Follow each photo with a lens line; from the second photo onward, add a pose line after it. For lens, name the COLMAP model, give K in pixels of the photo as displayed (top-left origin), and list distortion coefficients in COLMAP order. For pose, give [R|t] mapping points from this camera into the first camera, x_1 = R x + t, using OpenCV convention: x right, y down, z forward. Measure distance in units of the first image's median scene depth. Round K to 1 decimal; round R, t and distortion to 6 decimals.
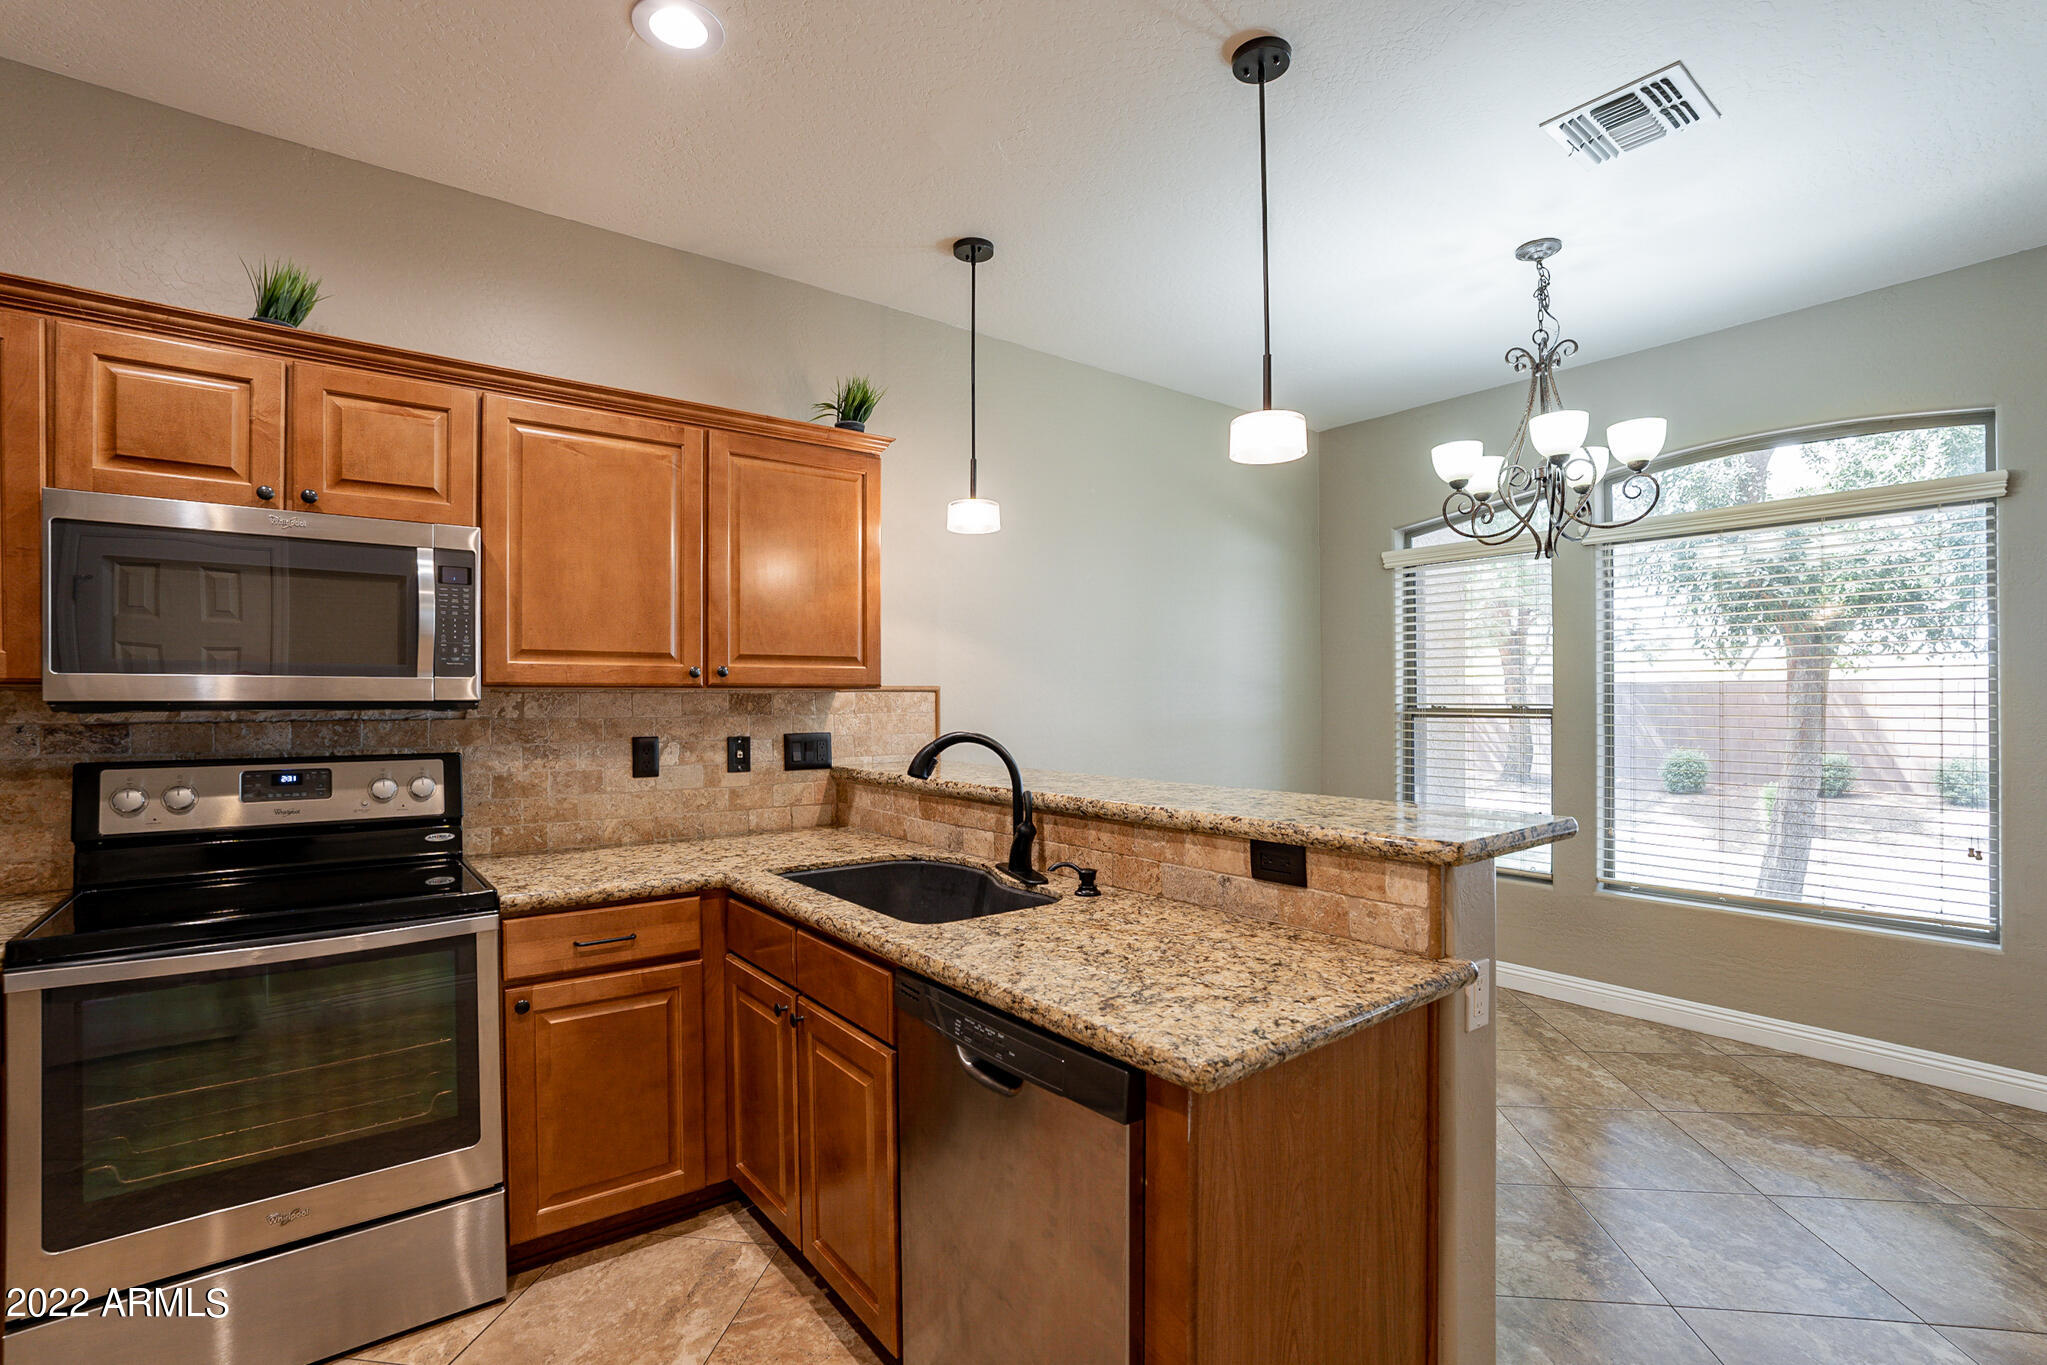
lens RADIAL K [[931.2, 0, 1015.2], [0, 931.2, 699.9], [0, 0, 1]] dist [-0.058920, 0.020527]
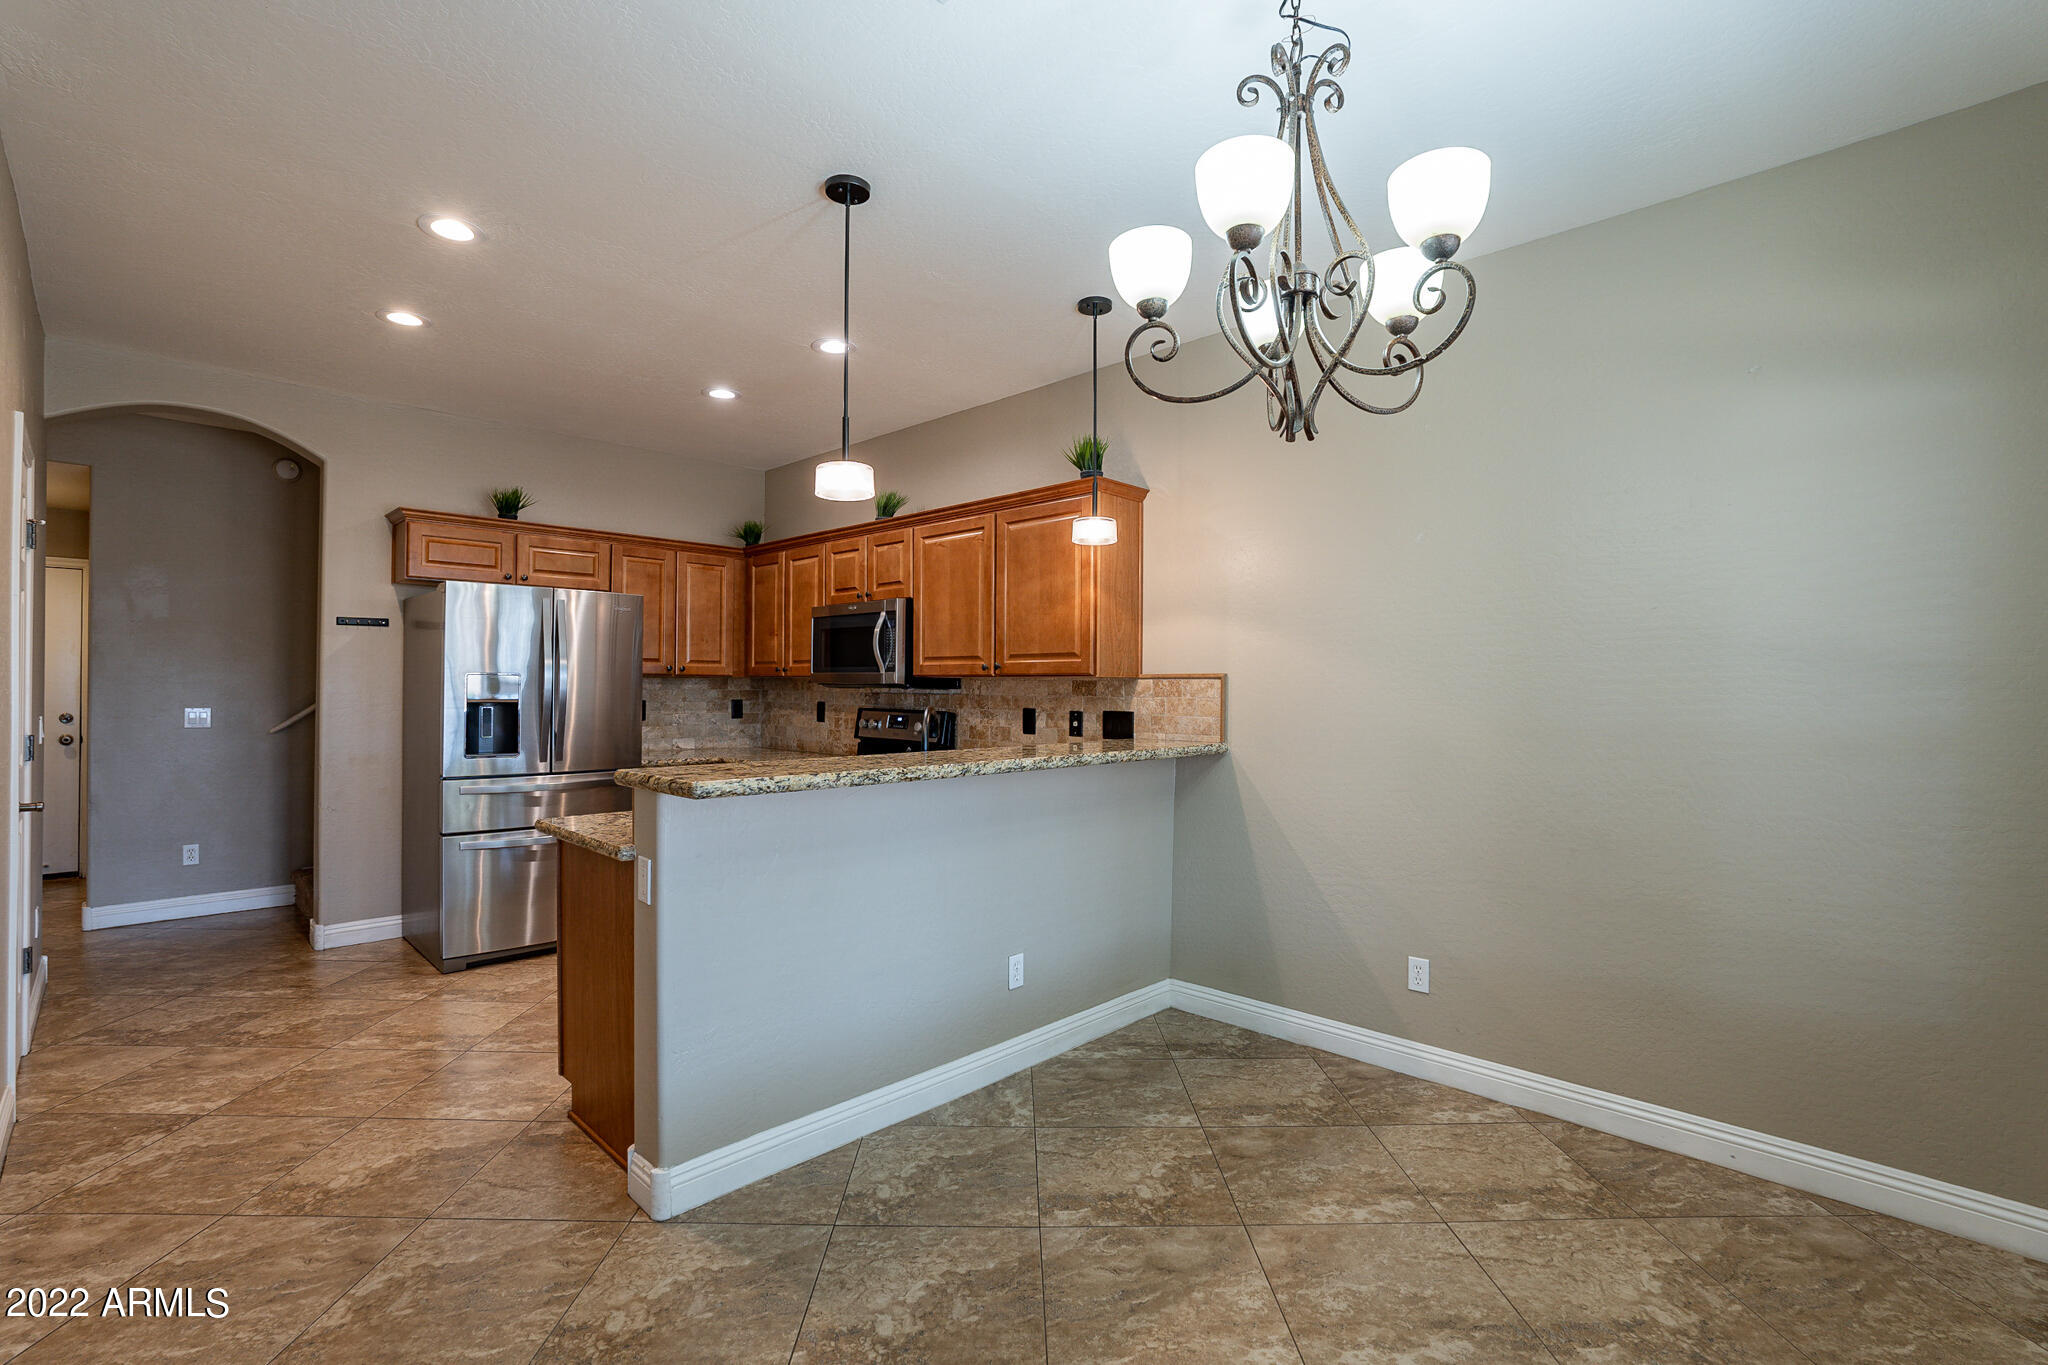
lens RADIAL K [[918.3, 0, 1008.3], [0, 918.3, 689.9], [0, 0, 1]] dist [-0.011938, 0.000629]
pose [[0.130923, 0.008776, -0.991354, 1.269784], [-0.008030, 0.999937, 0.007792, -0.003231], [0.991360, 0.006940, 0.130985, 0.846123]]
